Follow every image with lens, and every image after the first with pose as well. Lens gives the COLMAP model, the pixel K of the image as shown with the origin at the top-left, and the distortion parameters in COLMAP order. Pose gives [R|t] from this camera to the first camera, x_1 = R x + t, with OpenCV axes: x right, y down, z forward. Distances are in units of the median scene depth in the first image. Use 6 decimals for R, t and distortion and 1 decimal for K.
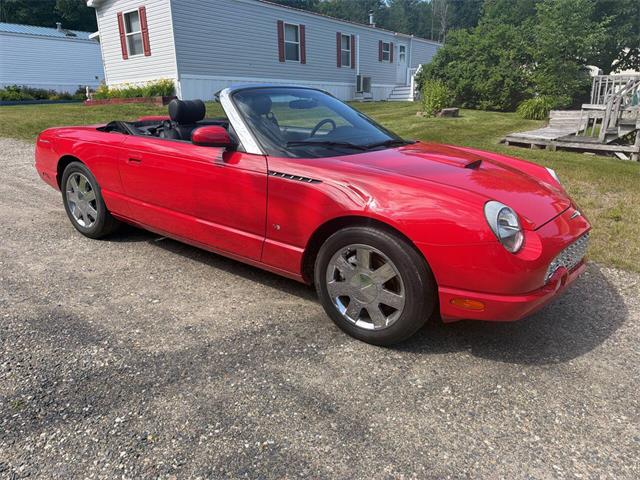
lens RADIAL K [[452.0, 0, 317.4], [0, 452.0, 244.1], [0, 0, 1]] dist [0.021361, -0.023004]
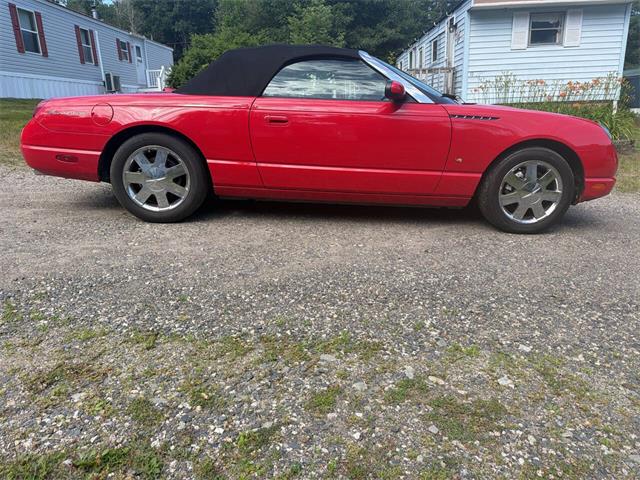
lens RADIAL K [[452.0, 0, 320.1], [0, 452.0, 240.1], [0, 0, 1]] dist [0.021361, -0.023004]
pose [[0.803689, -0.170144, 0.570206, -0.856098], [0.184352, 0.982297, 0.033268, 0.049380], [-0.565772, 0.078381, 0.820828, 0.147665]]
